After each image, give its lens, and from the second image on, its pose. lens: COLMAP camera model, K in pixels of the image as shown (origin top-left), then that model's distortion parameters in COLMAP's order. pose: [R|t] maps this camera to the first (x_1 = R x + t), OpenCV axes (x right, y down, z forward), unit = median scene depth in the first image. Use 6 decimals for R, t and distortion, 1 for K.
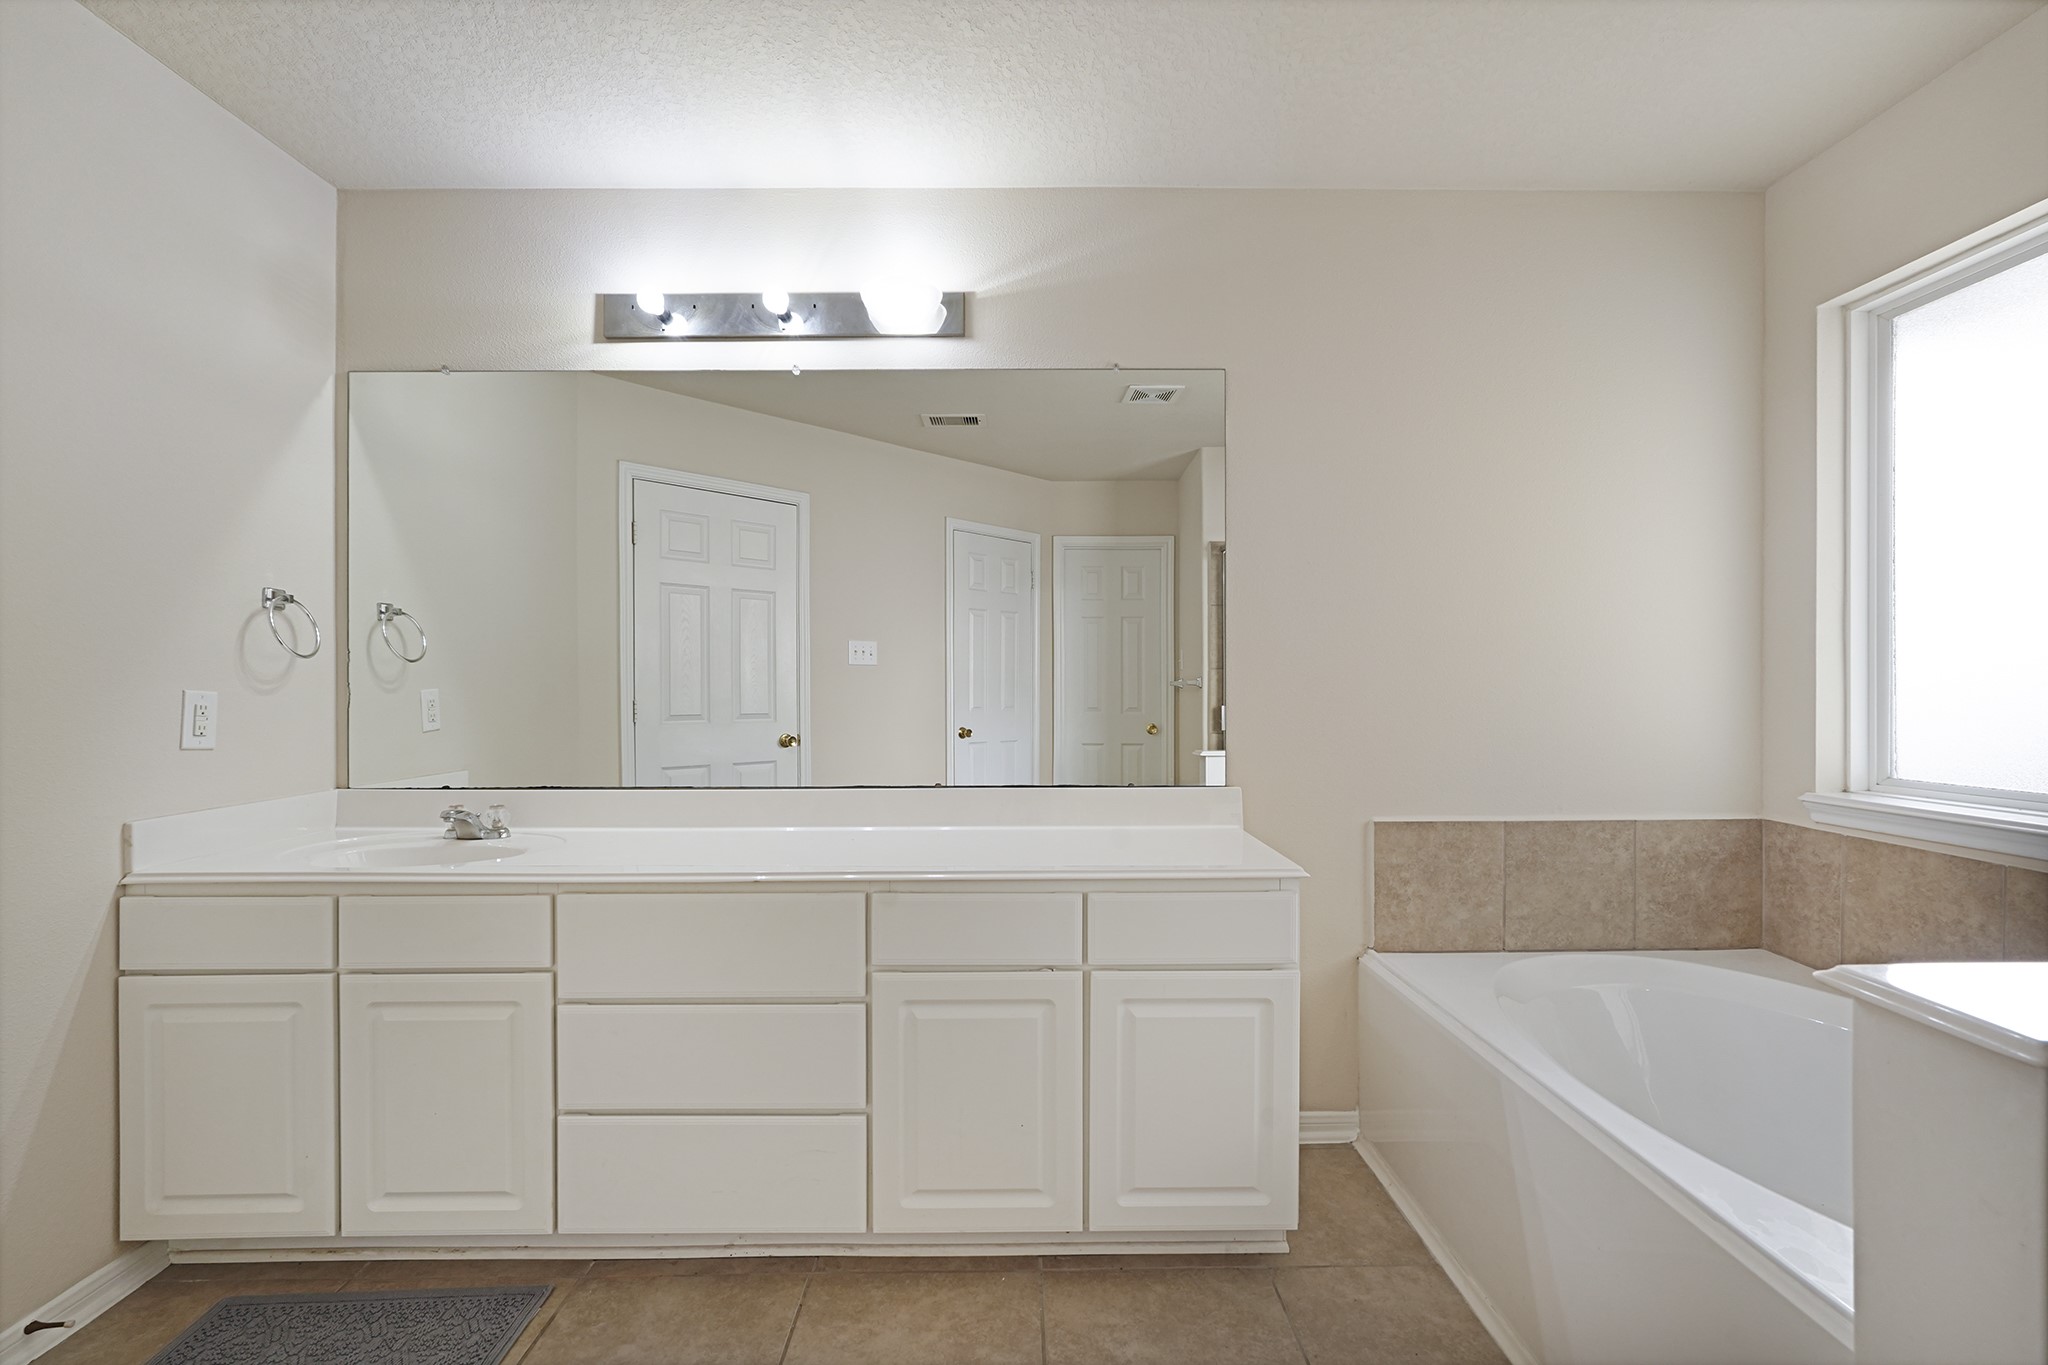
lens RADIAL K [[904.4, 0, 1031.1], [0, 904.4, 686.3], [0, 0, 1]] dist [-0.014346, 0.005424]
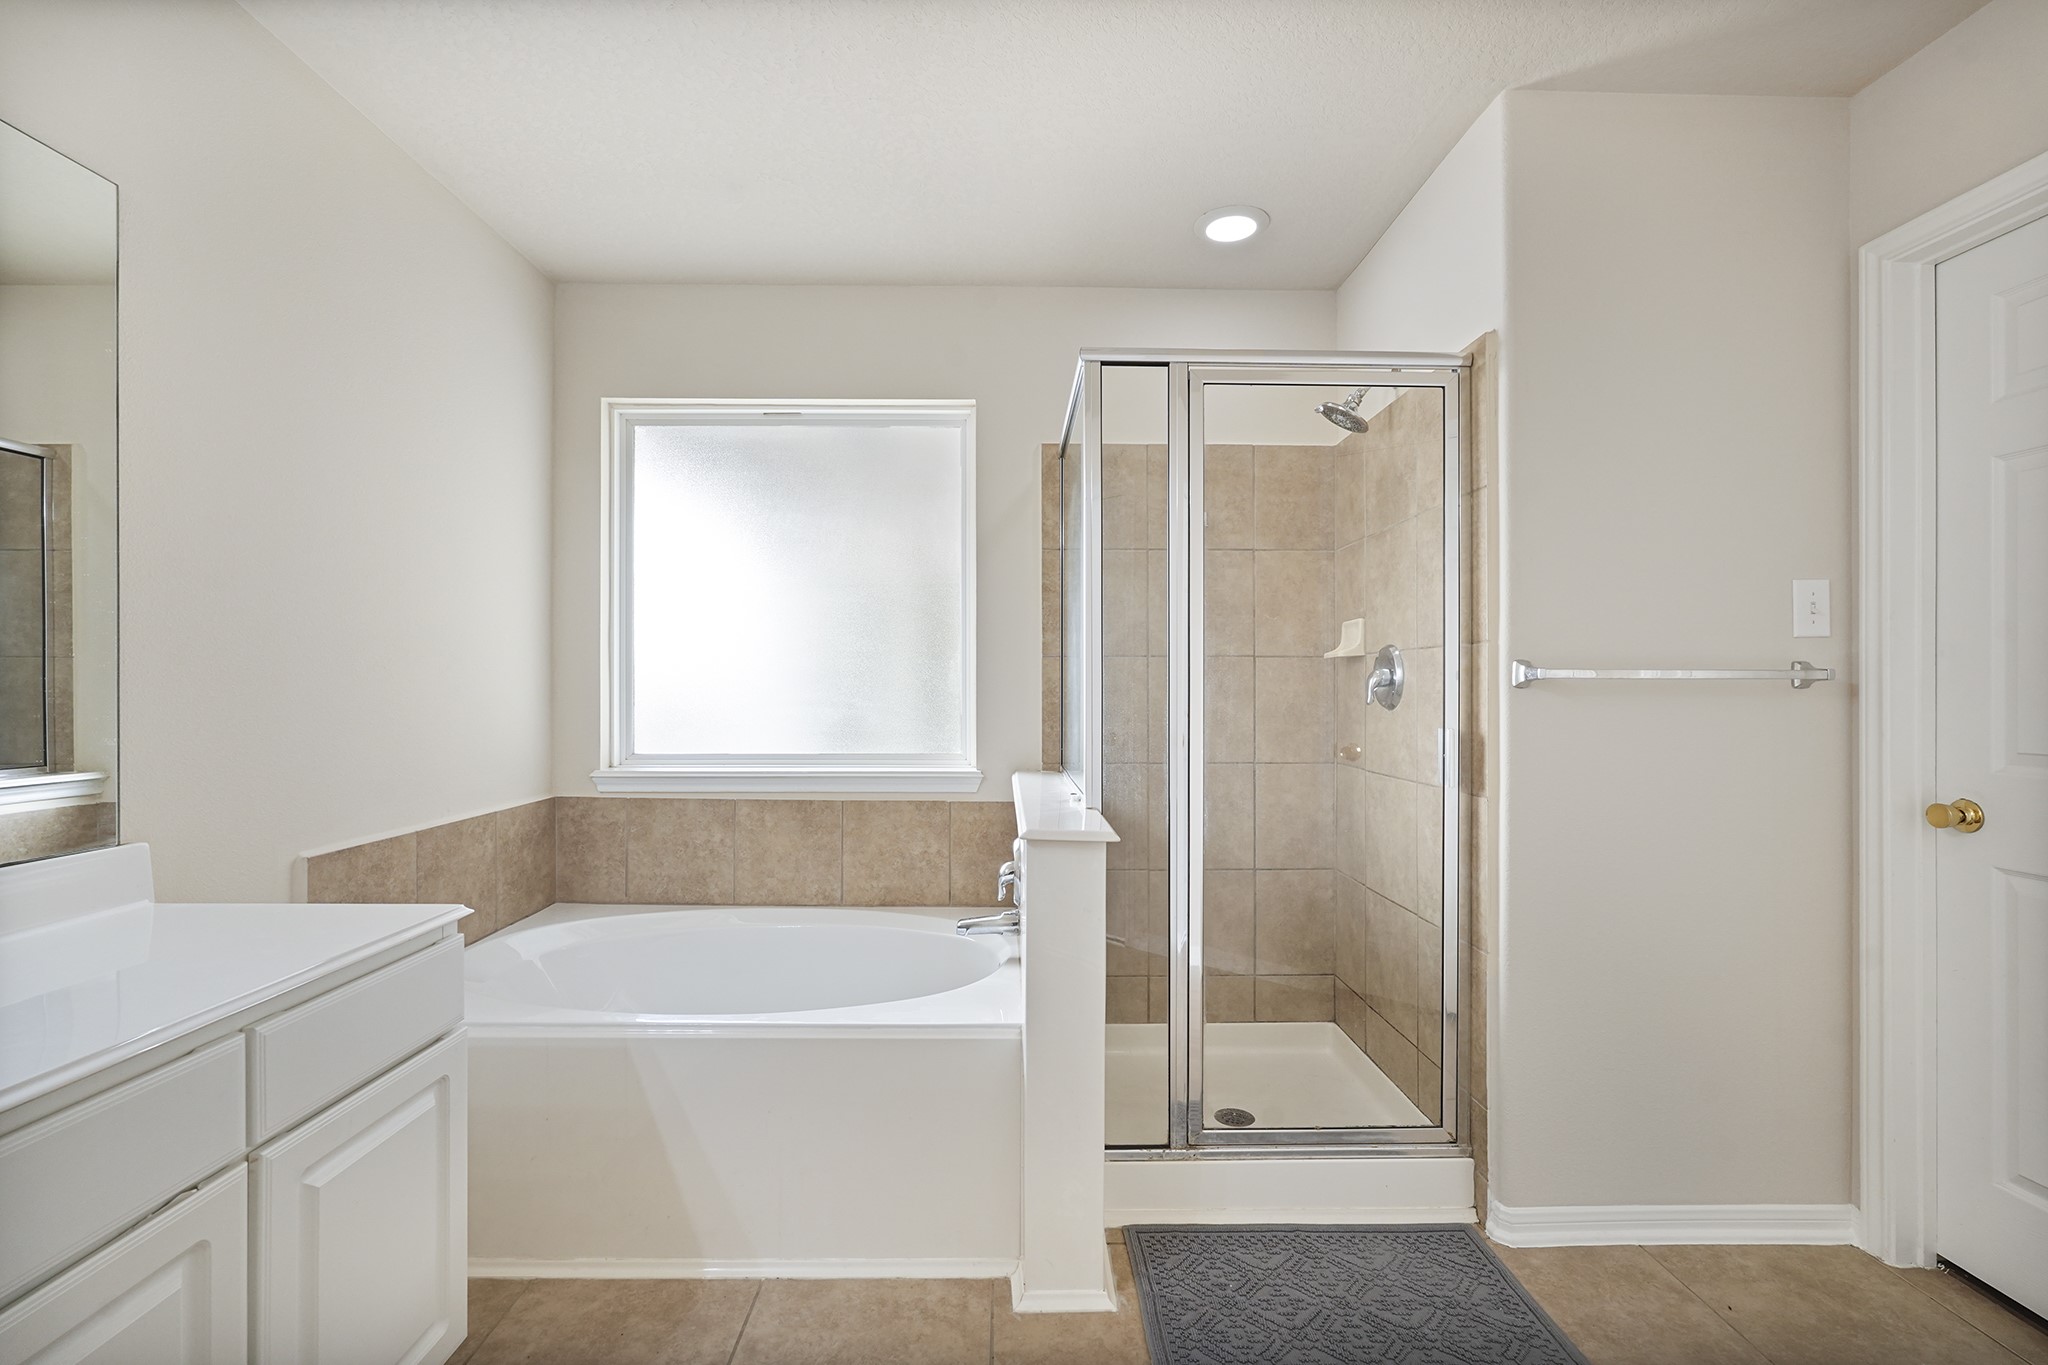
lens RADIAL K [[904.4, 0, 1026.2], [0, 904.4, 686.6], [0, 0, 1]] dist [-0.014346, 0.005424]
pose [[-0.009212, 0.003046, 0.999953, -0.432701], [-0.003831, 0.999988, -0.003081, -0.000443], [-0.999950, -0.003860, -0.009200, 0.386834]]
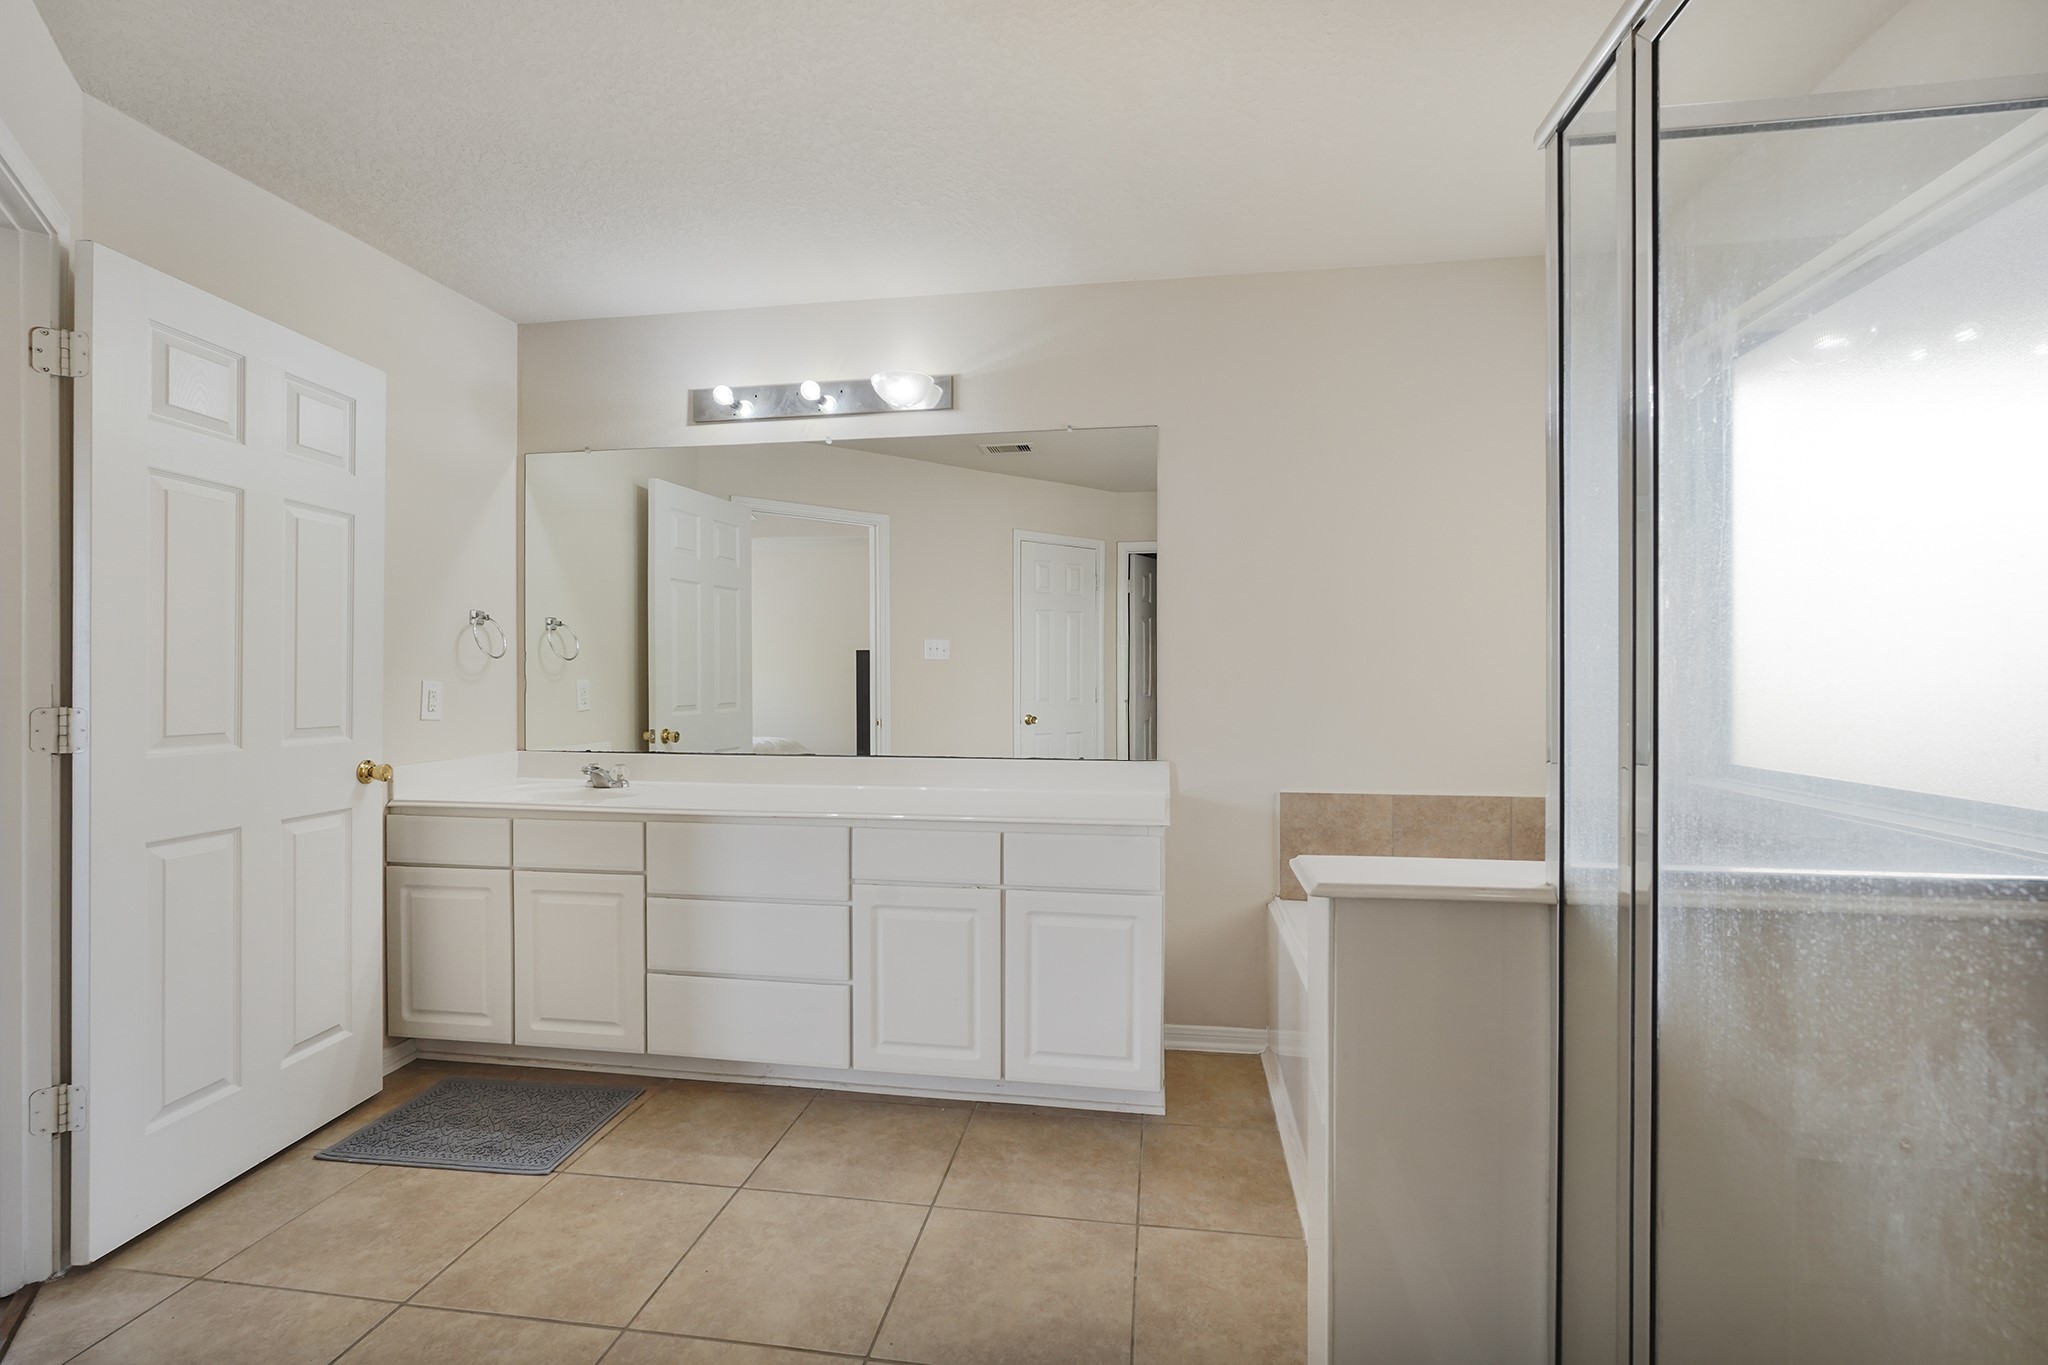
lens RADIAL K [[904.4, 0, 1027.9], [0, 904.4, 684.6], [0, 0, 1]] dist [-0.014346, 0.005424]
pose [[0.986286, 0.005085, -0.164970, 0.253475], [-0.003694, 0.999955, 0.008740, -0.005122], [0.165007, -0.008011, 0.986260, -0.266042]]
